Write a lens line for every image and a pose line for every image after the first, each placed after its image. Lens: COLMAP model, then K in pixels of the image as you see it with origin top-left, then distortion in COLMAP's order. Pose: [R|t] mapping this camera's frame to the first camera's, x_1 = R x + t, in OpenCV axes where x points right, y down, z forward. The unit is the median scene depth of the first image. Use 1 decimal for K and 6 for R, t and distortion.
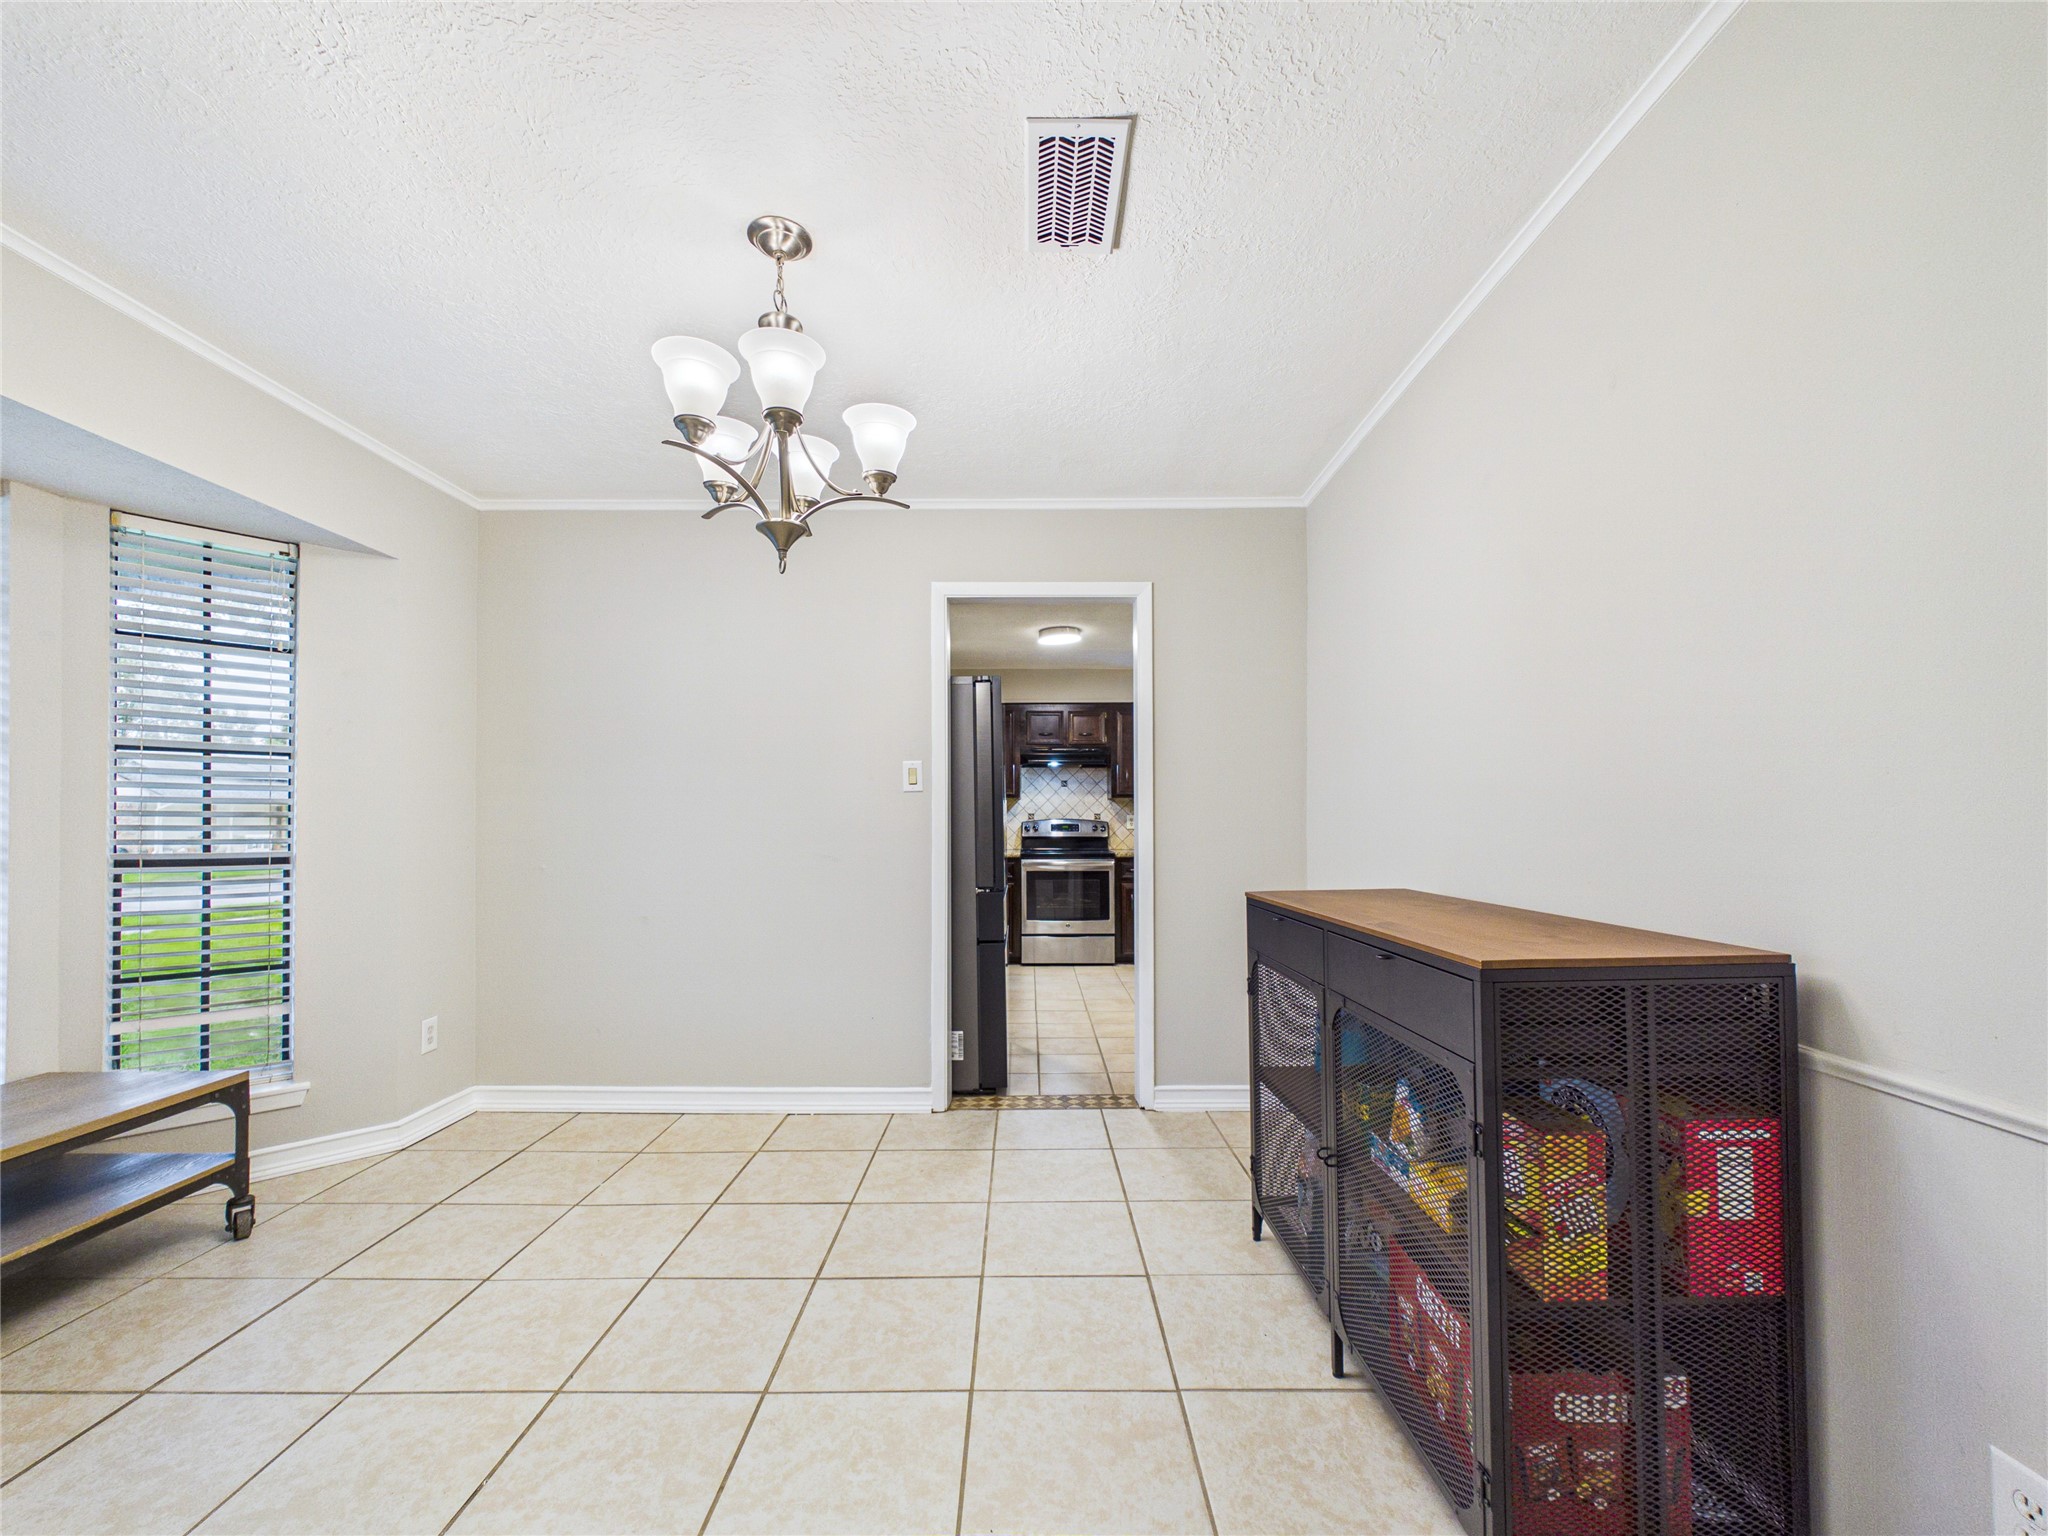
lens RADIAL K [[823.7, 0, 1014.6], [0, 823.7, 817.4], [0, 0, 1]] dist [0.000878, 0.000327]
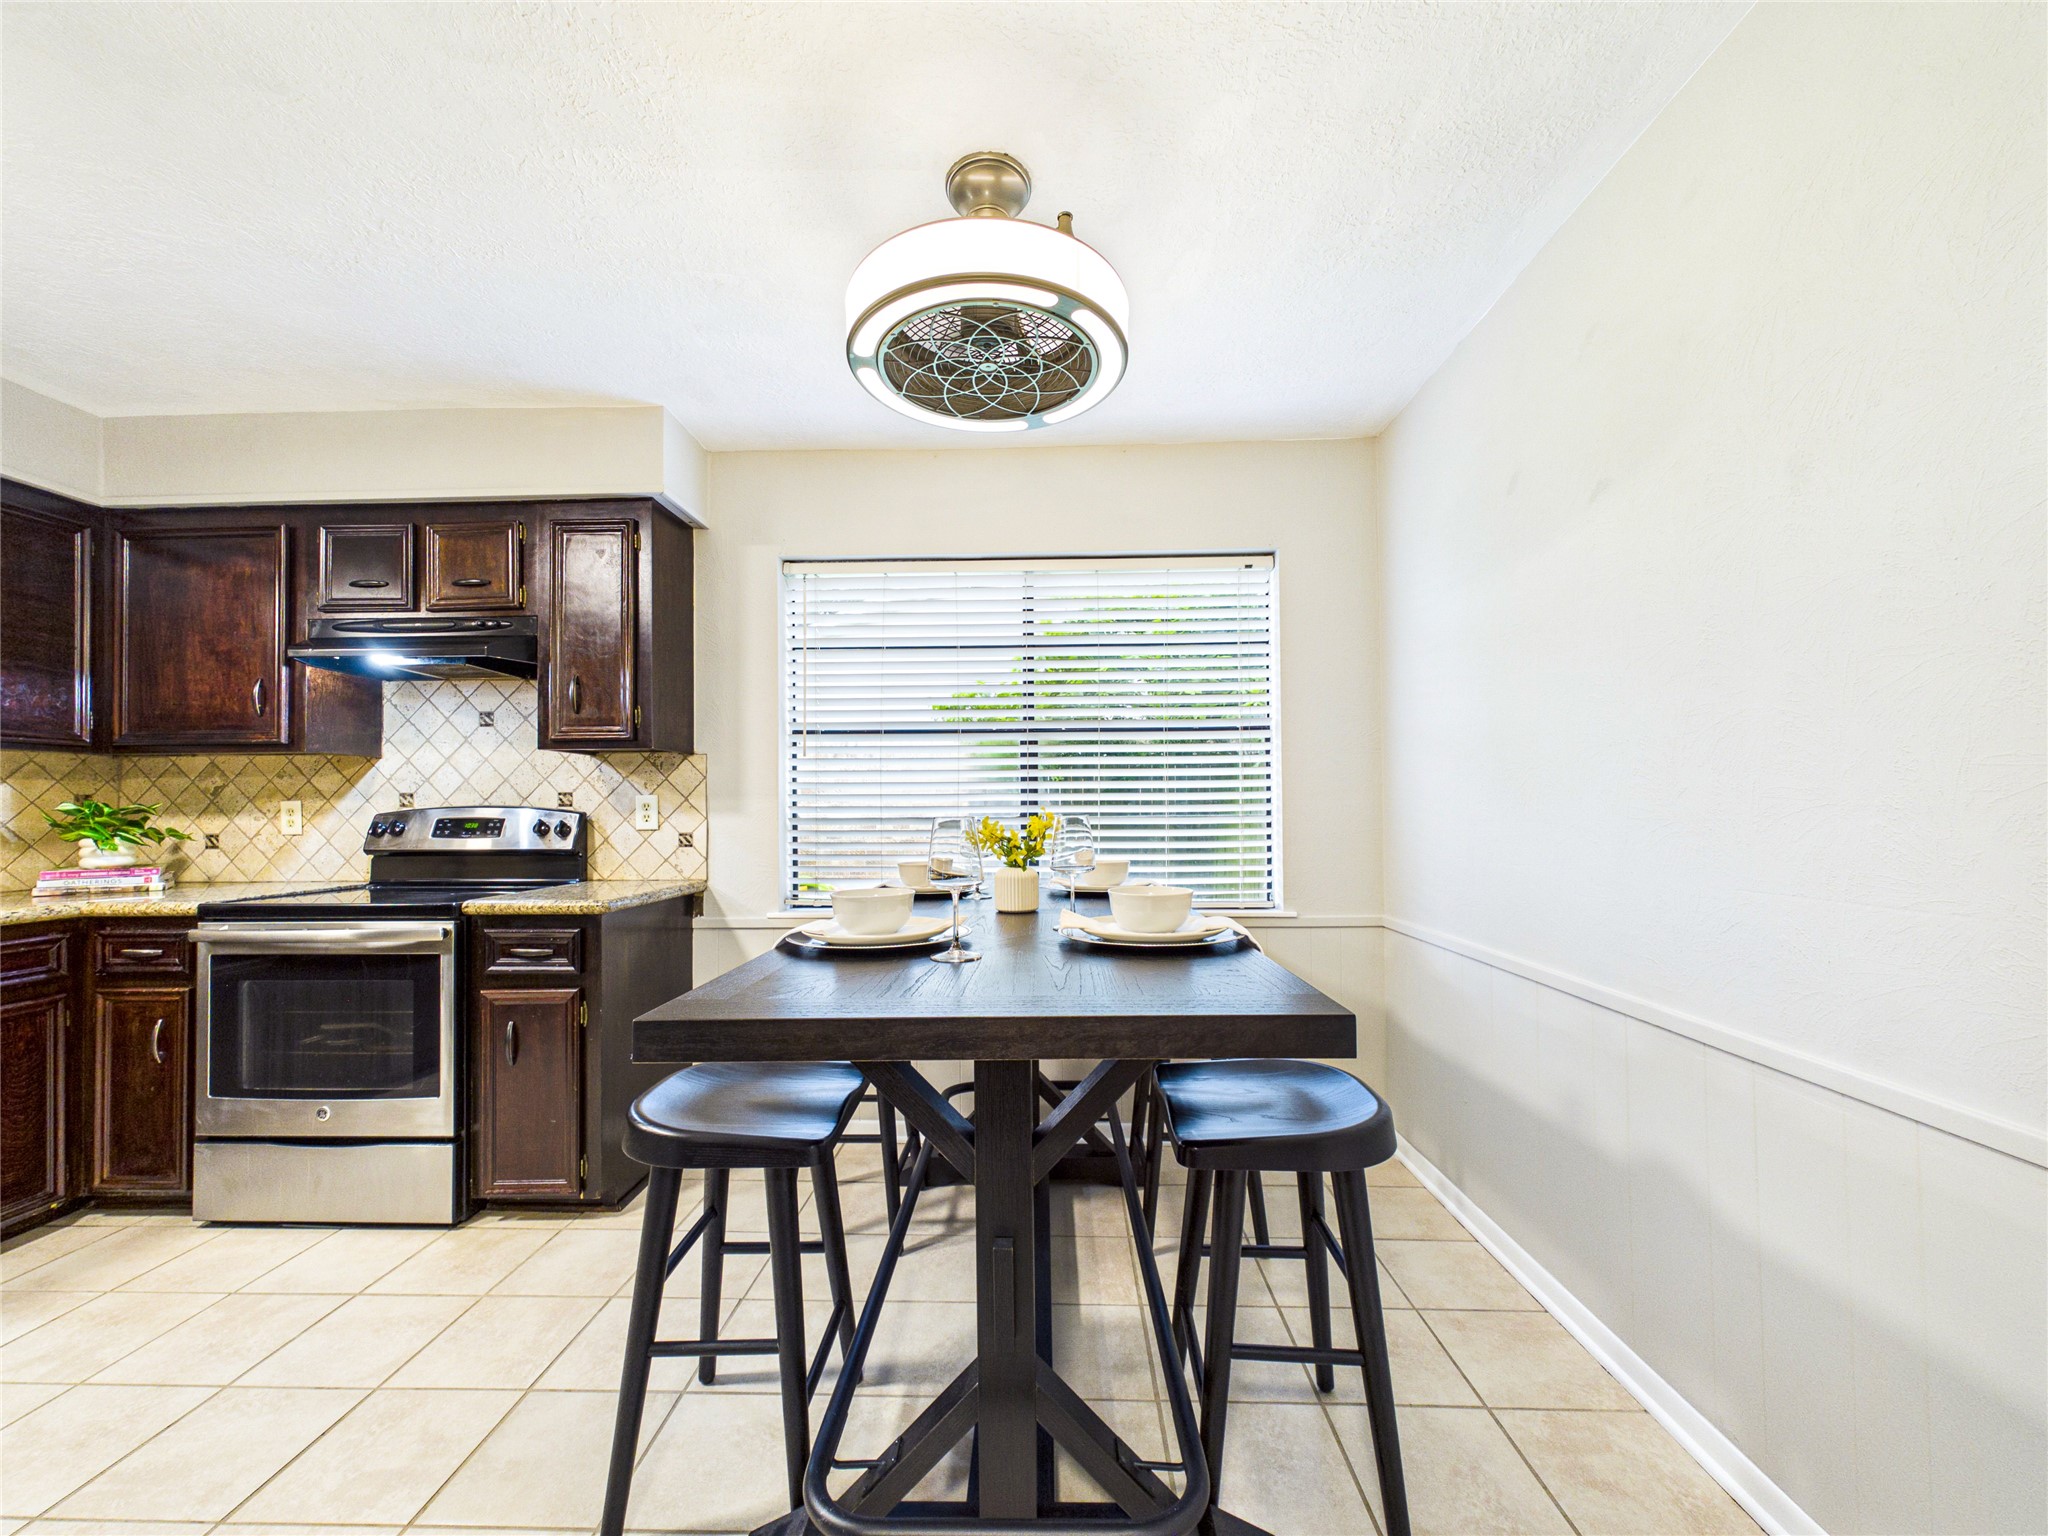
lens RADIAL K [[823.7, 0, 1023.6], [0, 823.7, 792.4], [0, 0, 1]] dist [0.000878, 0.000327]
pose [[0.999539, -0.011182, -0.028235, 0.342052], [0.010954, 0.999906, -0.008237, 0.001601], [0.028325, 0.007924, 0.999567, 0.609247]]
